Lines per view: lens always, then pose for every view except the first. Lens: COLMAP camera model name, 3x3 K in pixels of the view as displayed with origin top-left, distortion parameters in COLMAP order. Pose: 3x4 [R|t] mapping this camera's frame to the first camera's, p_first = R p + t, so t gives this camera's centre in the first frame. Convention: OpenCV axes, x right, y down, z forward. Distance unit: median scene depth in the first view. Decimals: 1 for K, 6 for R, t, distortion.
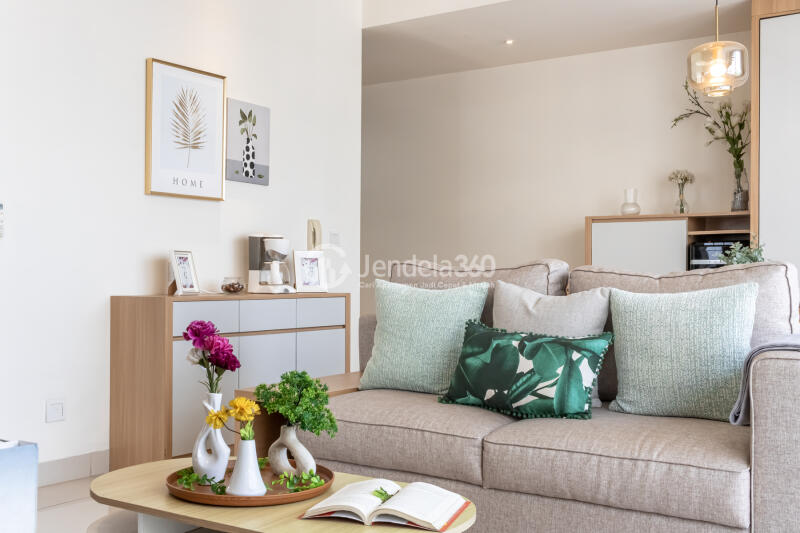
lens RADIAL K [[867.0, 0, 400.0], [0, 867.0, 266.5], [0, 0, 1]] dist [0.014924, 0.020372]
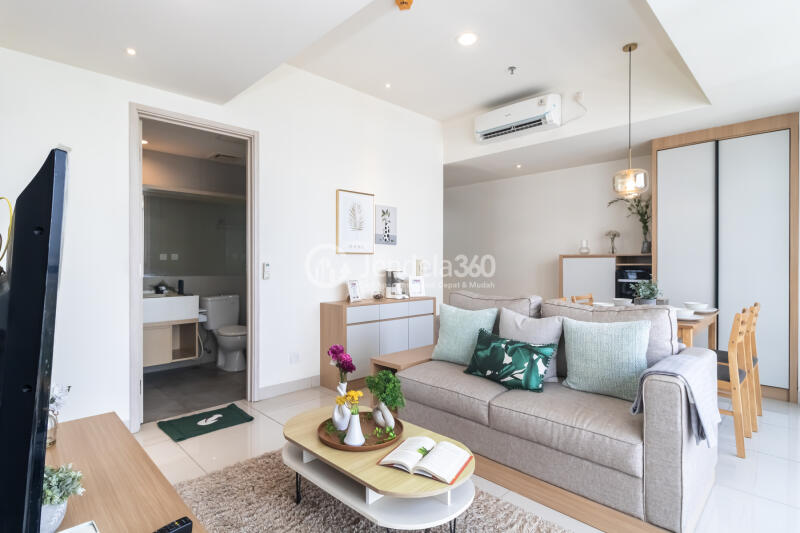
lens RADIAL K [[399.4, 0, 400.0], [0, 399.4, 266.5], [0, 0, 1]] dist [0.003175, 0.000239]
pose [[0.982060, -0.006817, -0.188446, 0.045294], [0.009810, 0.999840, 0.014954, -0.069243], [0.188313, -0.016535, 0.981970, 0.078042]]
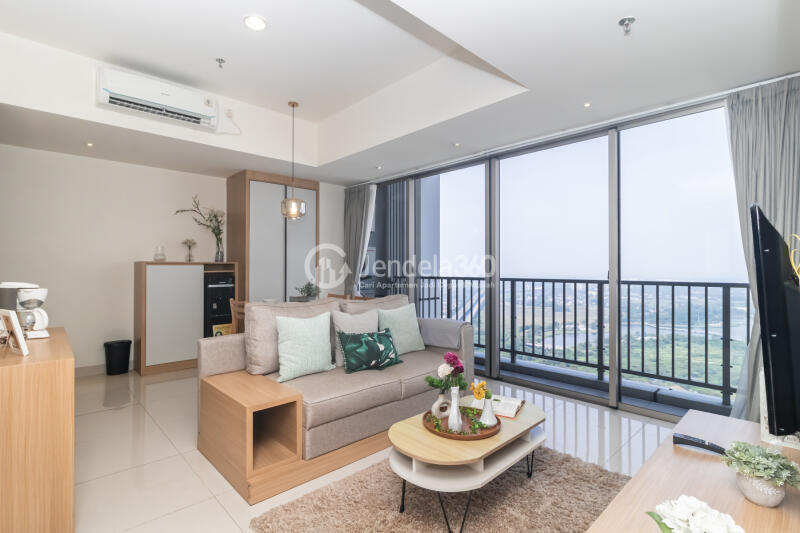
lens RADIAL K [[396.7, 0, 378.4], [0, 396.7, 267.8], [0, 0, 1]] dist [0.000086, -0.000056]
pose [[0.242015, -0.005450, 0.970257, -0.619065], [-0.005681, 0.999959, 0.007034, -0.075174], [-0.970256, -0.007214, 0.241974, 0.504247]]
